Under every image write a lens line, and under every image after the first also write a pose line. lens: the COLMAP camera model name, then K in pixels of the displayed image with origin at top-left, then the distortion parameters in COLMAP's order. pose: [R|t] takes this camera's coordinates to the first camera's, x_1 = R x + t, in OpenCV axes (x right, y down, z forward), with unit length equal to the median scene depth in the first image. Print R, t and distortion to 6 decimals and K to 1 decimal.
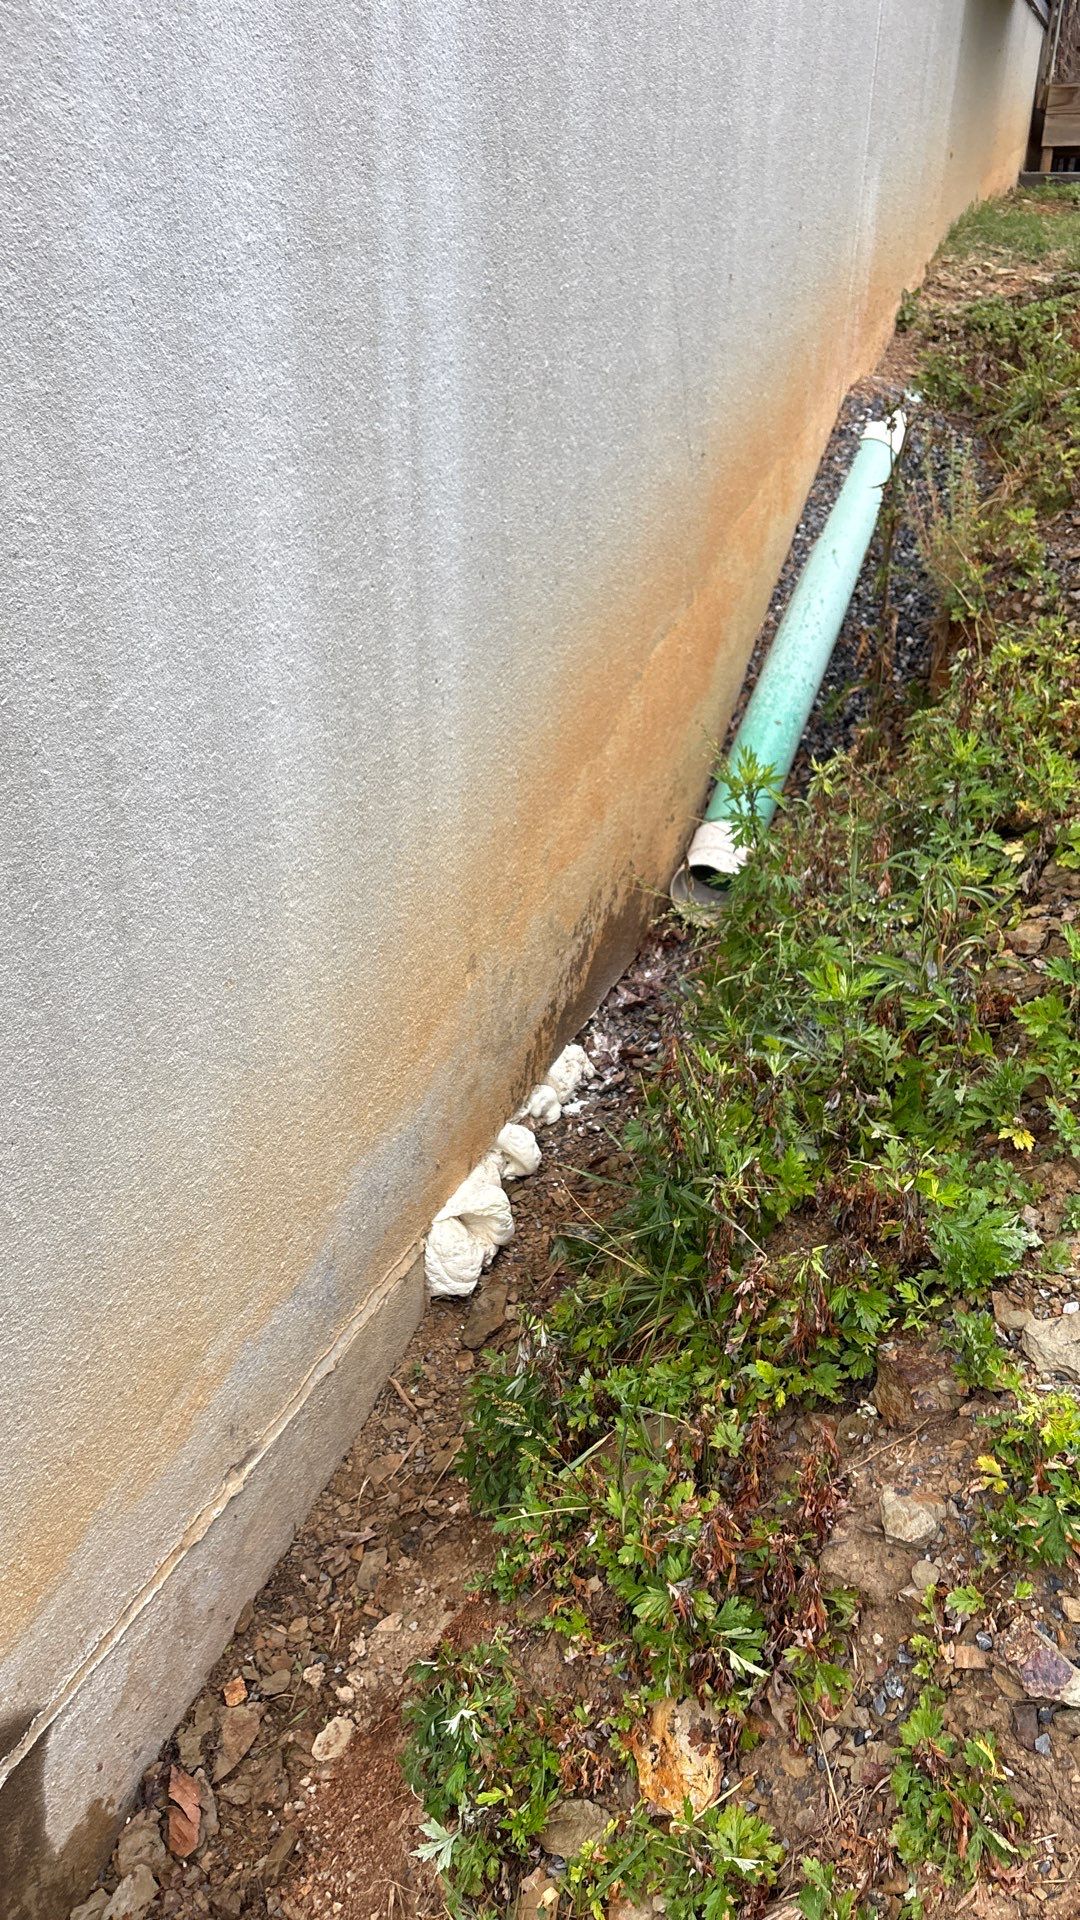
lens RADIAL K [[1481.3, 0, 539.7], [0, 1481.3, 1041.2], [0, 0, 1]] dist [0.001971, -0.008994]
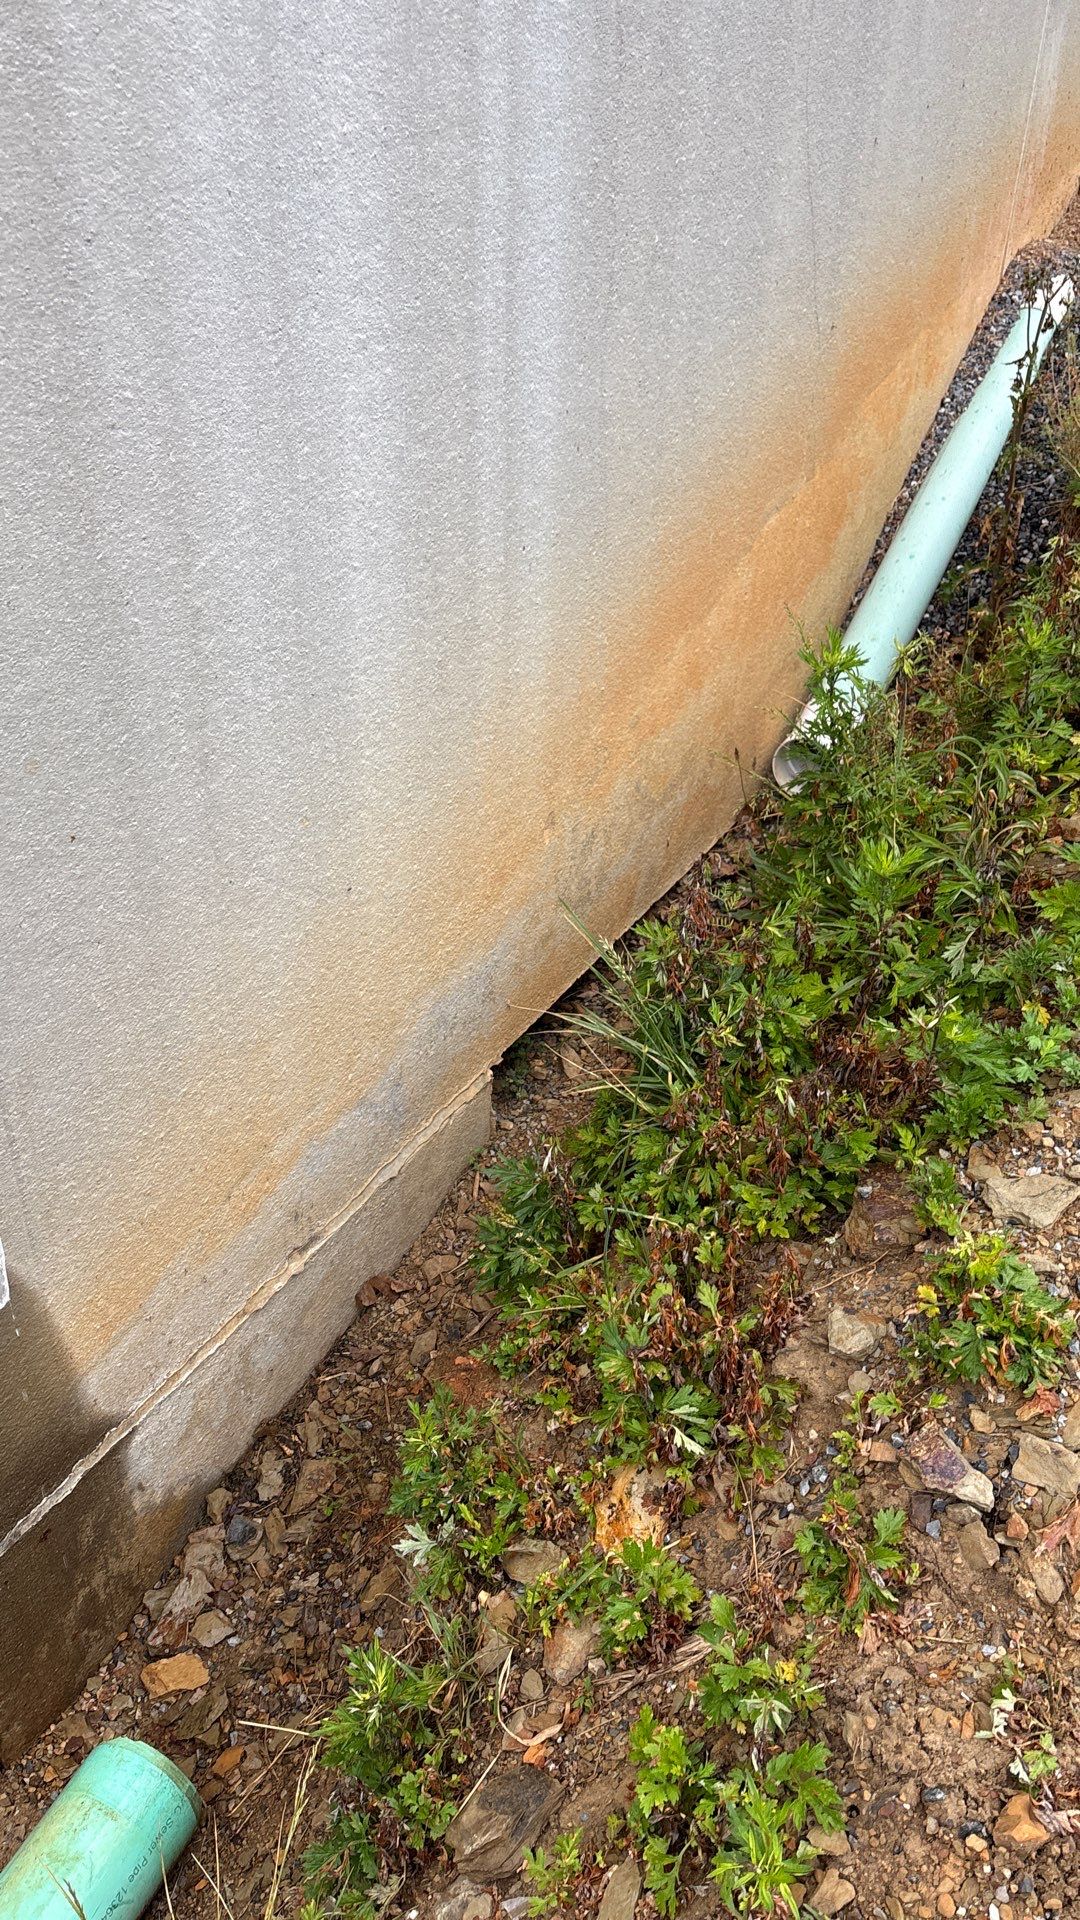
lens RADIAL K [[1481.3, 0, 539.7], [0, 1481.3, 1041.2], [0, 0, 1]] dist [0.001971, -0.008994]
pose [[0.991286, 0.078244, -0.105974, 0.107696], [-0.068417, 0.993275, 0.093398, 0.011734], [0.112569, -0.085334, 0.989973, -0.112490]]
